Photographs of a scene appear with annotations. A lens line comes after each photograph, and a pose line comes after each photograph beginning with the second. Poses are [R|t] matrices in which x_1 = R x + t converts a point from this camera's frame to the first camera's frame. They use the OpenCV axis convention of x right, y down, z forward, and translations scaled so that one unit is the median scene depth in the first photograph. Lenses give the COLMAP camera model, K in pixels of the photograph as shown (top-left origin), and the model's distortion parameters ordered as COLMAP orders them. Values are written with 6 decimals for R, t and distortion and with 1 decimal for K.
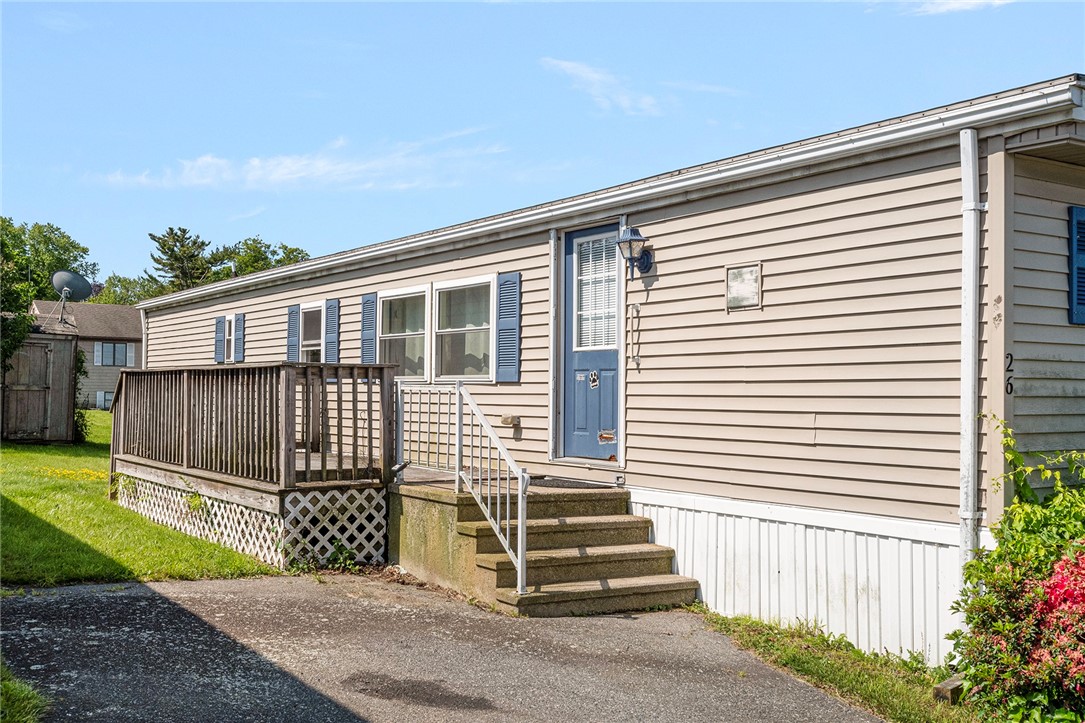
lens RADIAL K [[1104.0, 0, 548.6], [0, 1104.0, 356.5], [0, 0, 1]] dist [0.030115, 0.000000]
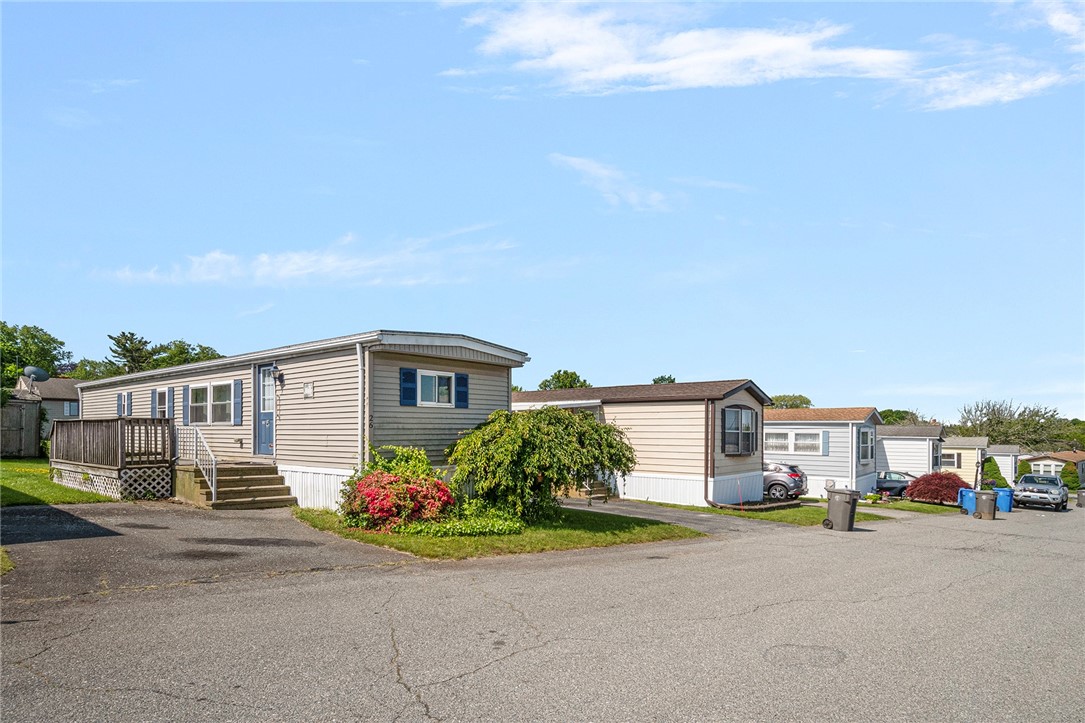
lens RADIAL K [[592.3, 0, 562.0], [0, 592.3, 430.5], [0, 0, 1]] dist [0.002698, 0.001126]
pose [[0.956261, -0.008568, 0.292390, 0.286084], [-0.001839, 0.999375, 0.035298, -0.012823], [-0.292510, -0.034292, 0.955647, -0.503564]]
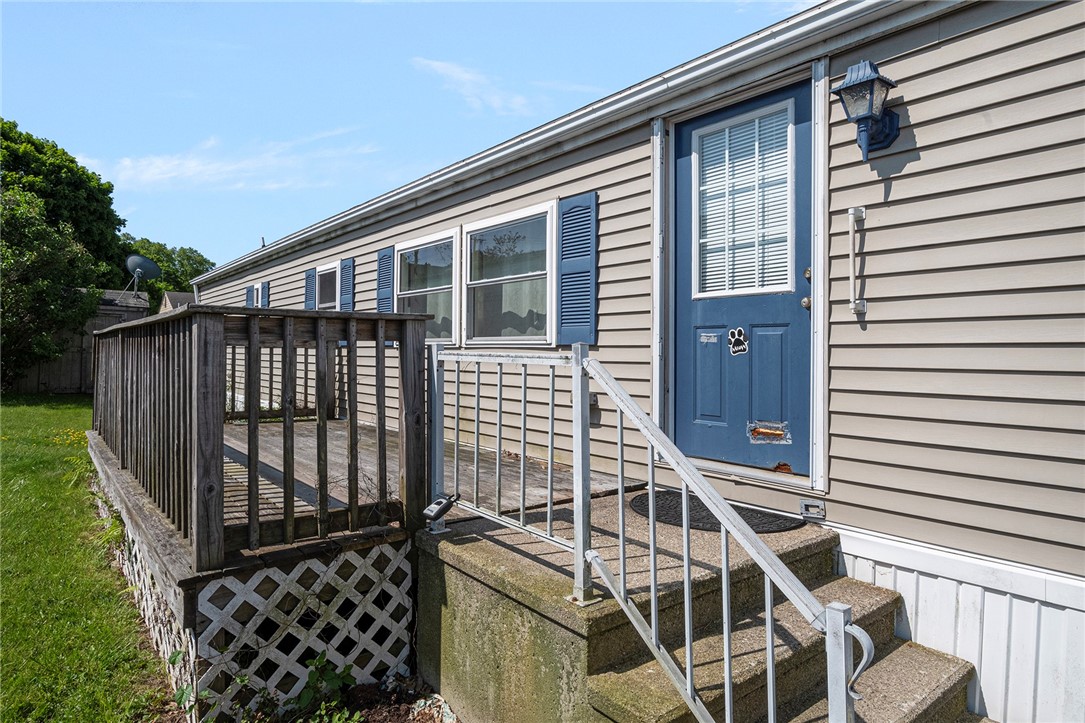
lens RADIAL K [[617.4, 0, 546.1], [0, 617.4, 344.3], [0, 0, 1]] dist [0.007418, -0.003162]
pose [[0.996465, -0.003723, 0.083926, -0.098113], [0.001760, 0.999724, 0.023446, 0.013773], [-0.083990, -0.023215, 0.996196, 0.638383]]
